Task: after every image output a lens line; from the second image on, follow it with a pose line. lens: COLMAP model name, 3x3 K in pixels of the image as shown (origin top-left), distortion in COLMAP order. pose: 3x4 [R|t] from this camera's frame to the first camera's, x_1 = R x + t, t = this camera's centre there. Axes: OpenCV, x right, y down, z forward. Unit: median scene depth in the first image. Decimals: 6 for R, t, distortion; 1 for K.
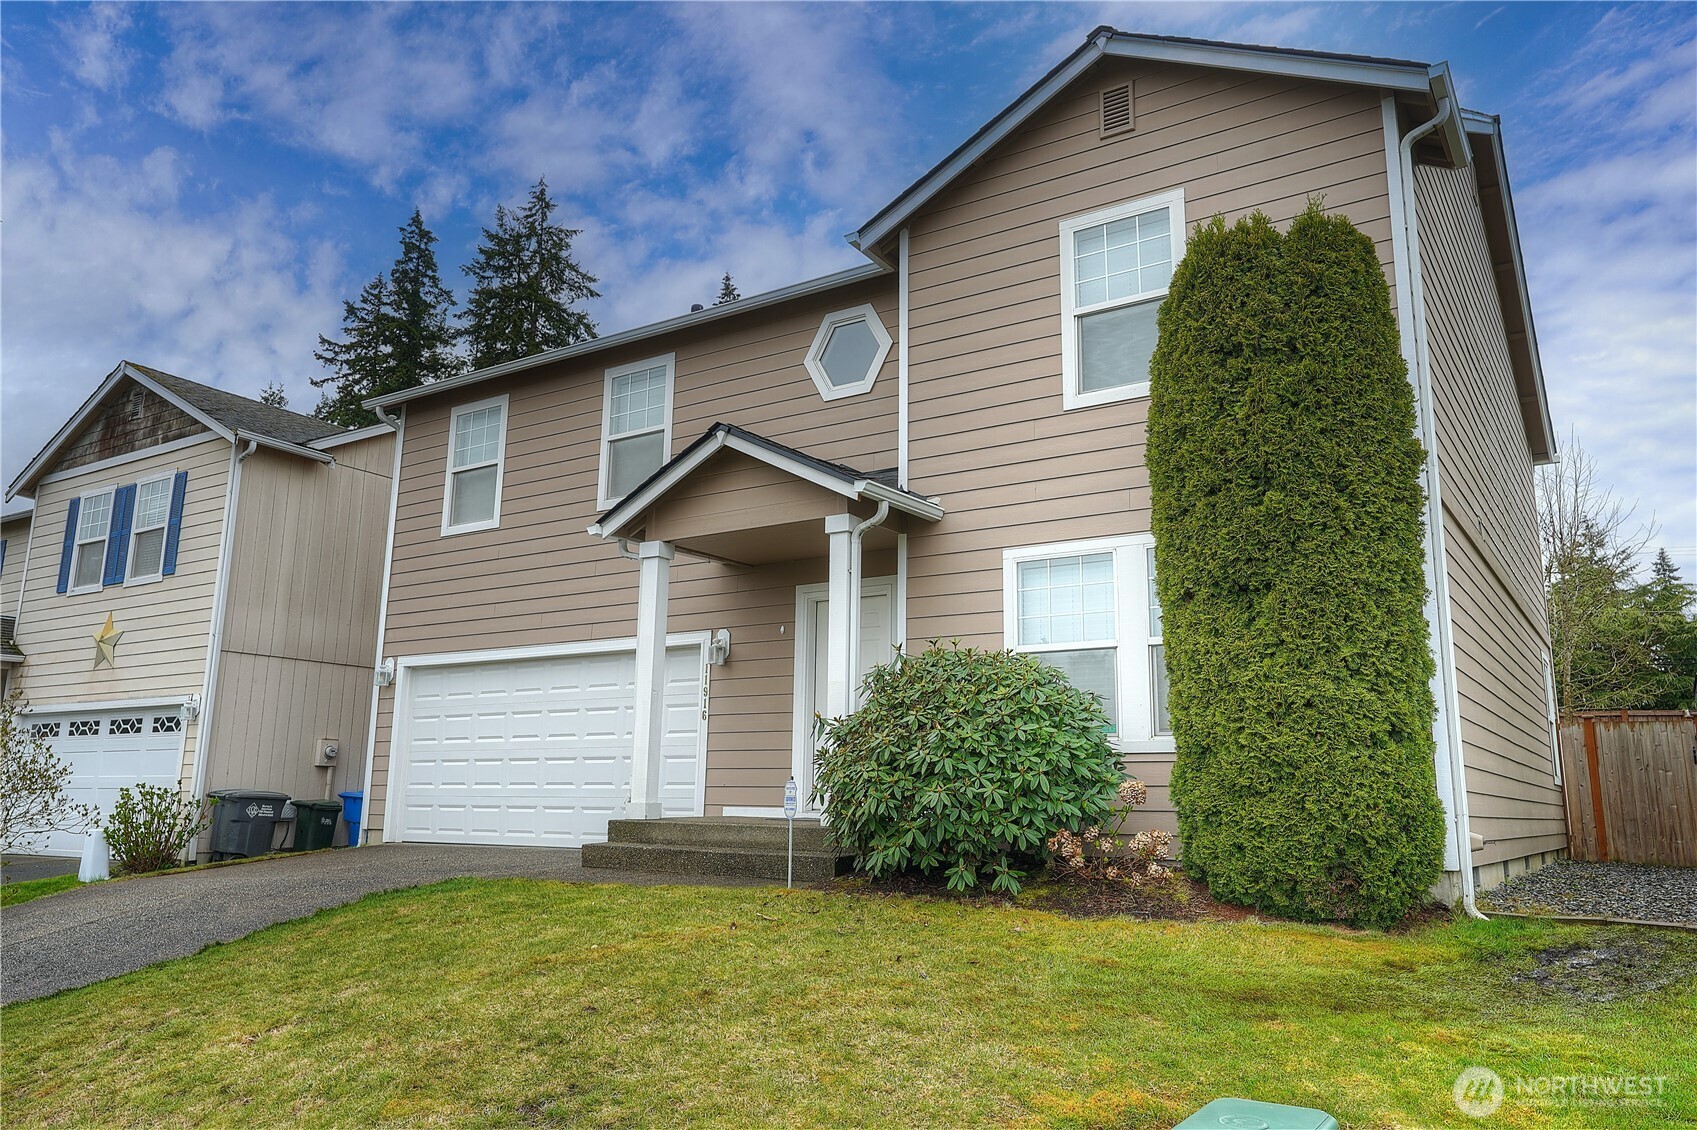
lens RADIAL K [[1233.1, 0, 848.5], [0, 1233.1, 565.0], [0, 0, 1]] dist [-0.001667, 0.000025]
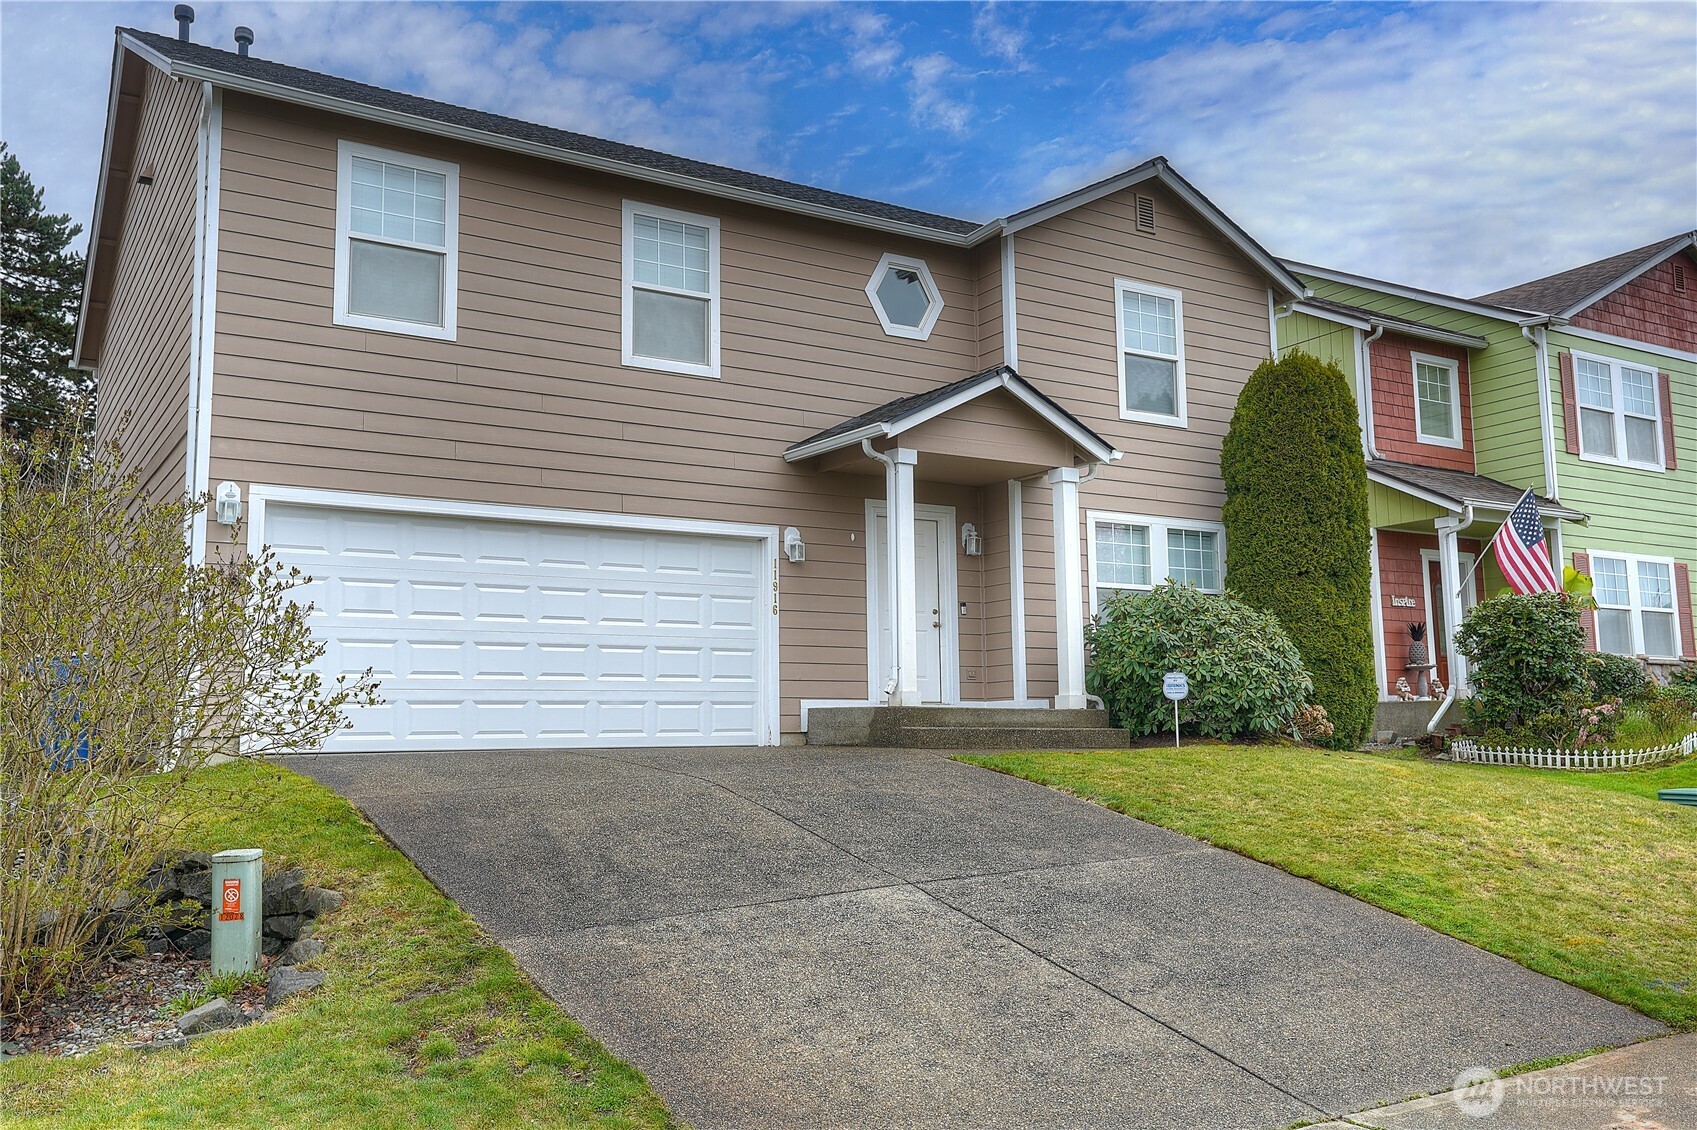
lens RADIAL K [[1415.1, 0, 848.5], [0, 1415.1, 565.0], [0, 0, 1]] dist [0.045543, 0.000484]
pose [[0.412663, 0.094096, 0.906011, -1.130488], [-0.155187, 0.987371, -0.031863, 0.112575], [-0.897567, -0.127452, 0.422054, 0.462320]]
